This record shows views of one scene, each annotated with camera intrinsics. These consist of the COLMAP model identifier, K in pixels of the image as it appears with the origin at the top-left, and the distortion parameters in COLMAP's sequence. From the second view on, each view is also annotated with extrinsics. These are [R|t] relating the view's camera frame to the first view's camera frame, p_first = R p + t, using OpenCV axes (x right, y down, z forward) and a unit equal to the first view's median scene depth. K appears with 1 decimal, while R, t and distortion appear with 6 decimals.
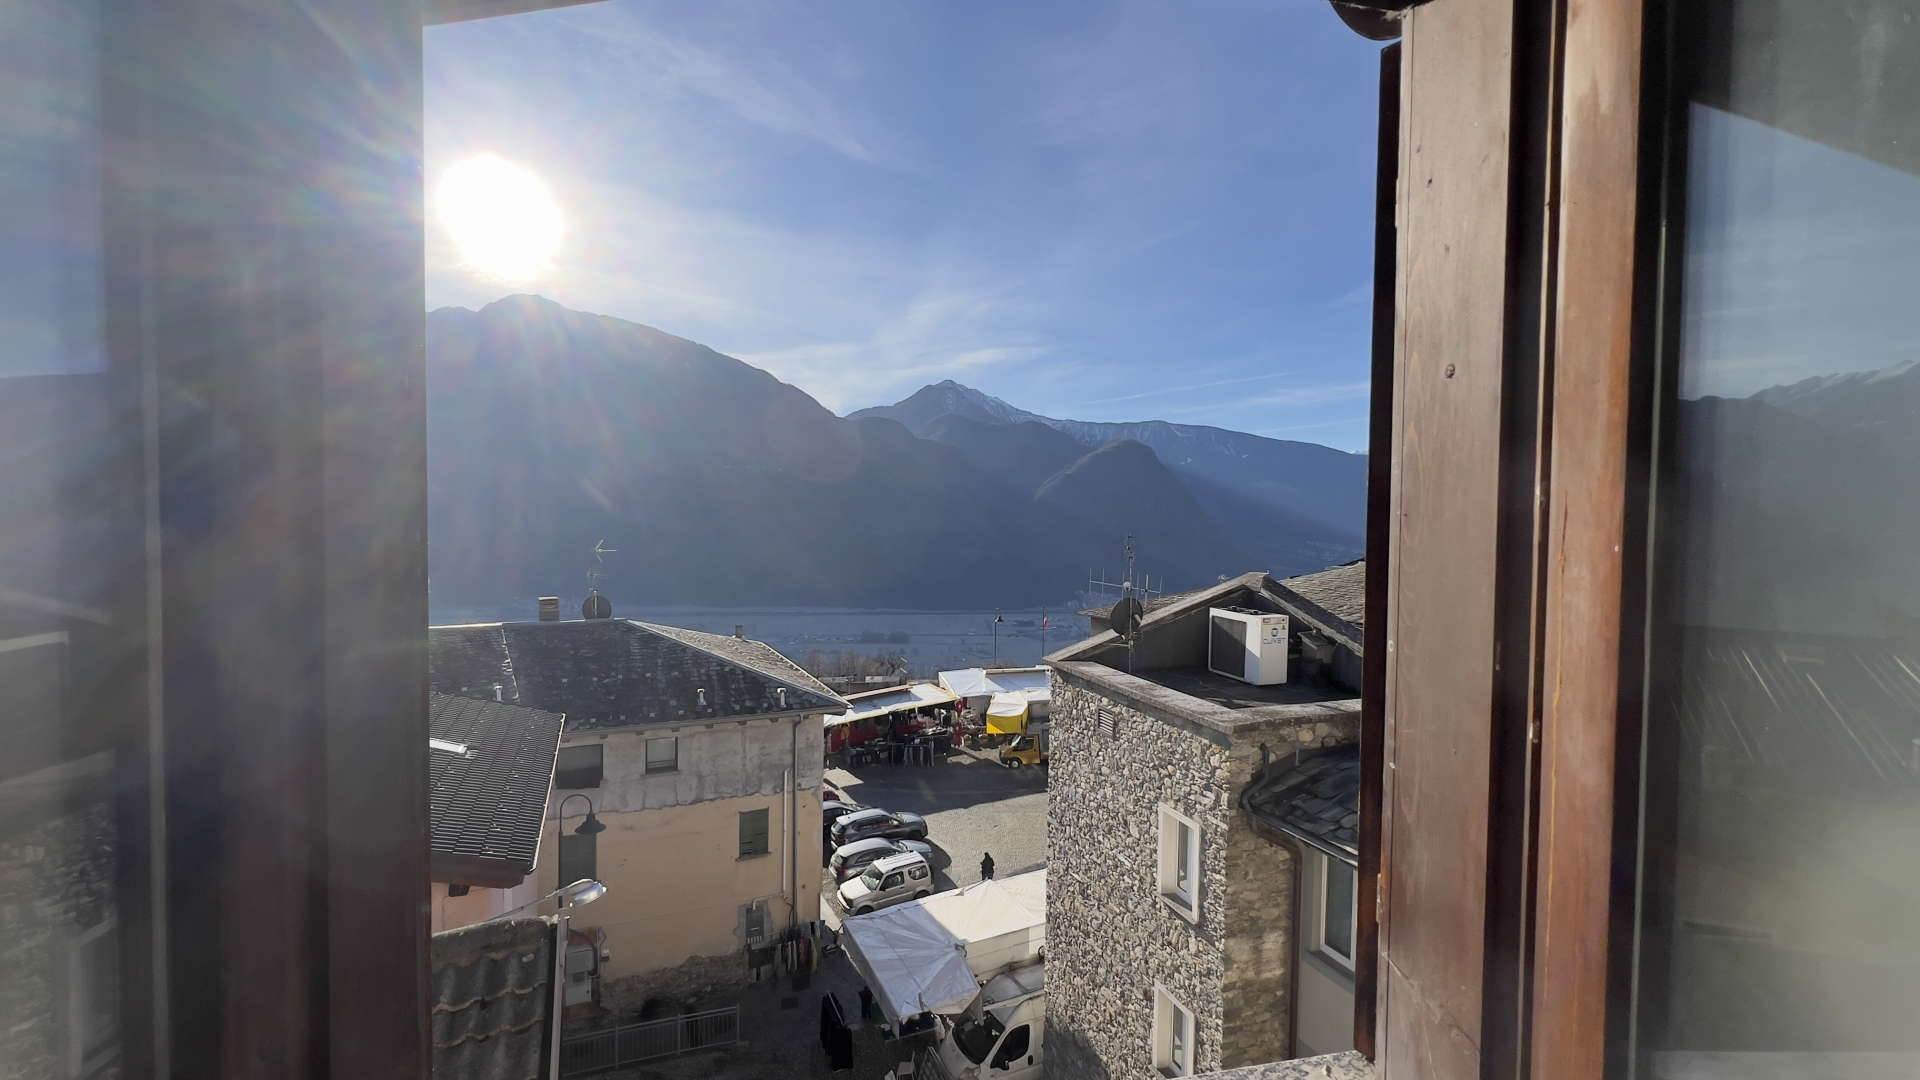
lens RADIAL K [[764.8, 0, 962.5], [0, 764.8, 542.8], [0, 0, 1]] dist [-0.001696, 0.000014]
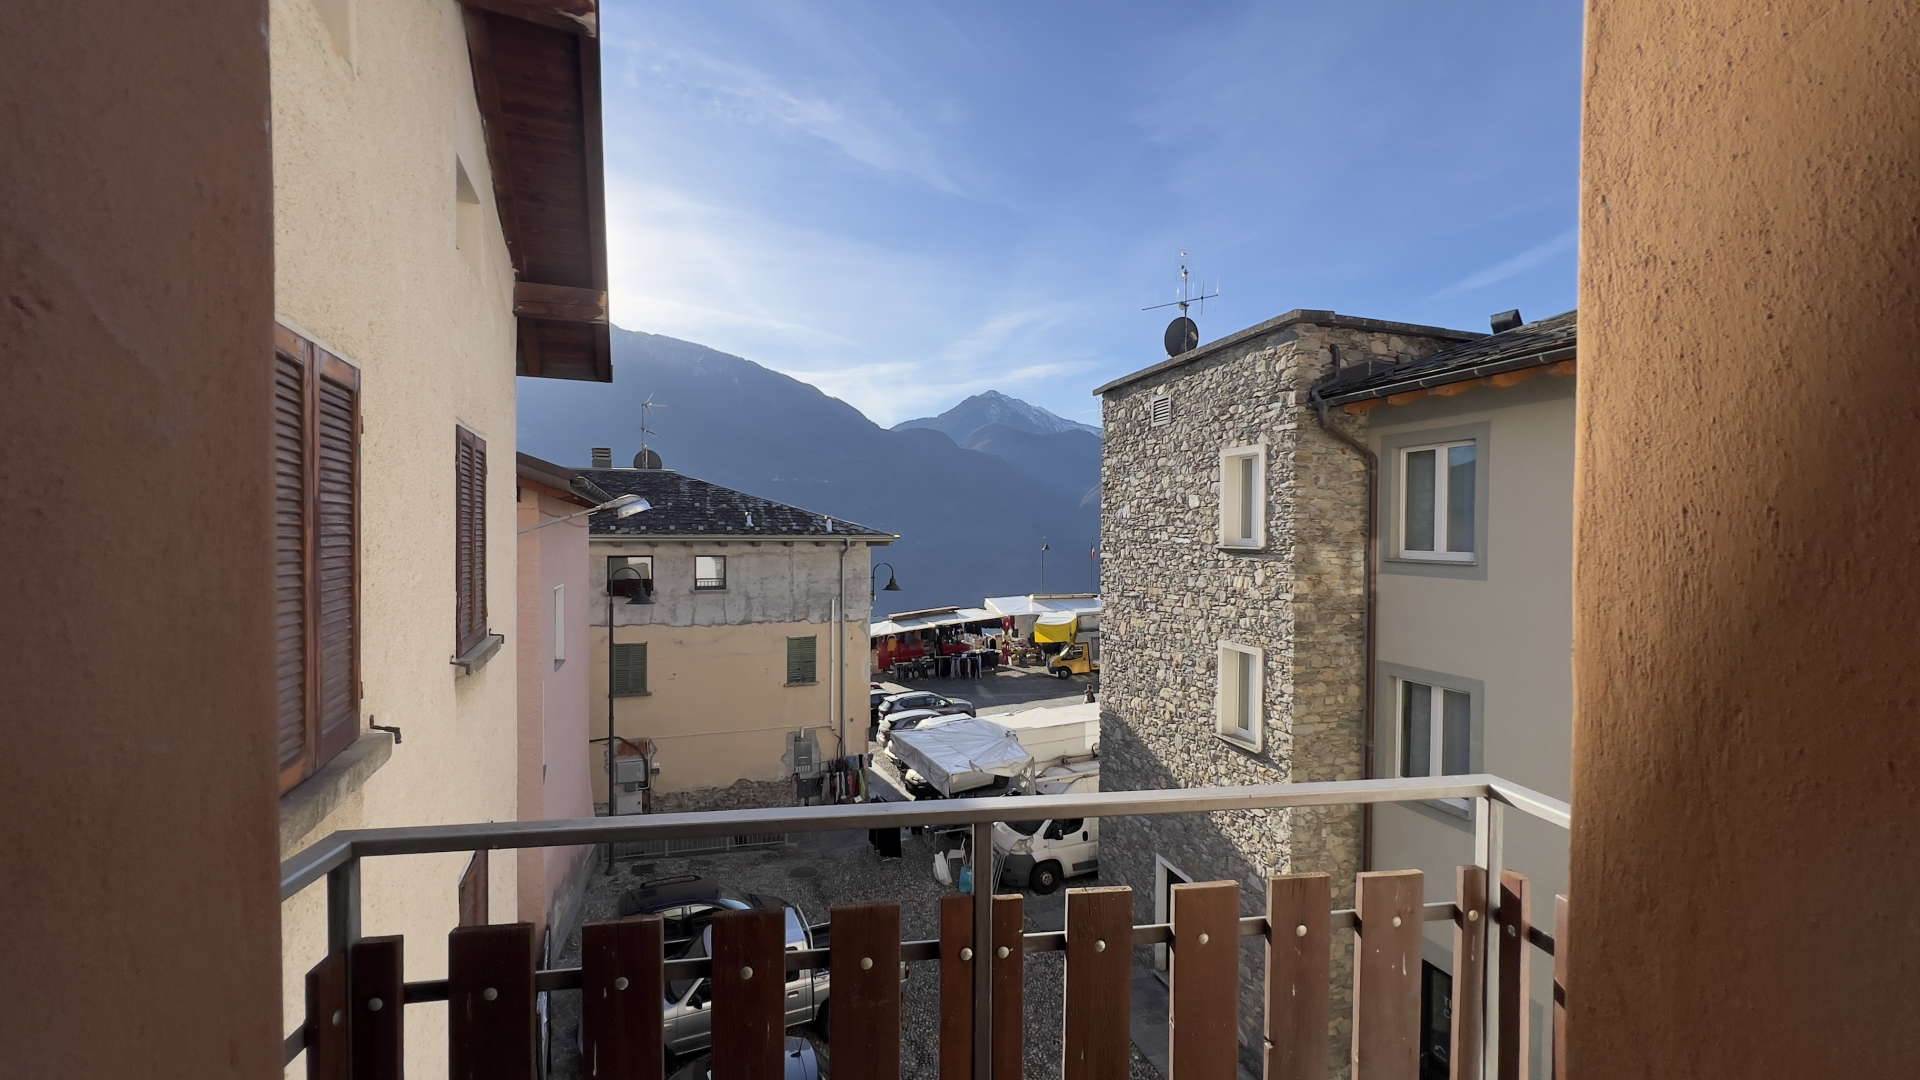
lens RADIAL K [[764.8, 0, 962.5], [0, 764.8, 542.8], [0, 0, 1]] dist [-0.001696, 0.000014]
pose [[0.998233, -0.009264, -0.058690, -0.004491], [0.008383, 0.999849, -0.015232, 0.255563], [0.058822, 0.014713, 0.998160, 0.018620]]
